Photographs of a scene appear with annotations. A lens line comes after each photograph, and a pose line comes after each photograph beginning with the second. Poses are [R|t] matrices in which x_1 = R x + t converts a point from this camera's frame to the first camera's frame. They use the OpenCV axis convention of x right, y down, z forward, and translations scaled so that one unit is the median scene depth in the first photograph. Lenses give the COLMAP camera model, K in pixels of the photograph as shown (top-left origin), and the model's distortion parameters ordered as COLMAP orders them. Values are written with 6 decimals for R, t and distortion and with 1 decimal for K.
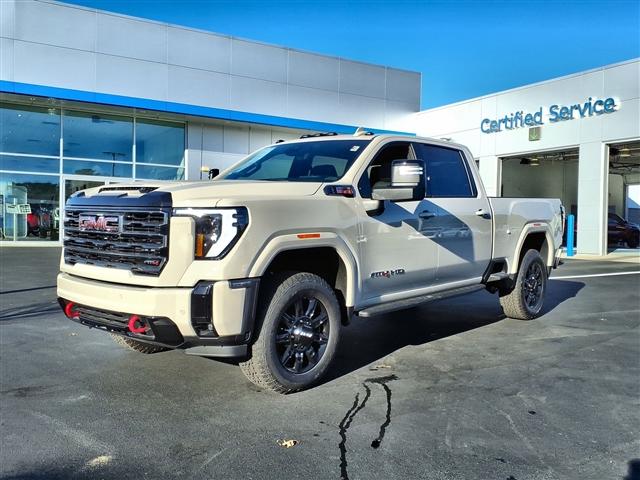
lens RADIAL K [[653.1, 0, 320.0], [0, 653.1, 240.0], [0, 0, 1]] dist [0.006937, 0.001956]
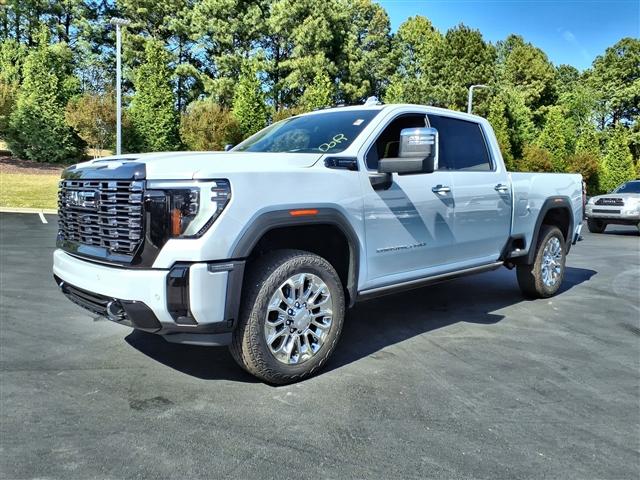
lens RADIAL K [[571.5, 0, 320.0], [0, 571.5, 240.0], [0, 0, 1]] dist [-0.002829, -0.004199]
pose [[0.997652, 0.002802, -0.068428, 0.061838], [0.000068, 0.999121, 0.041909, -0.000224], [0.068485, -0.041815, 0.996775, 0.215826]]
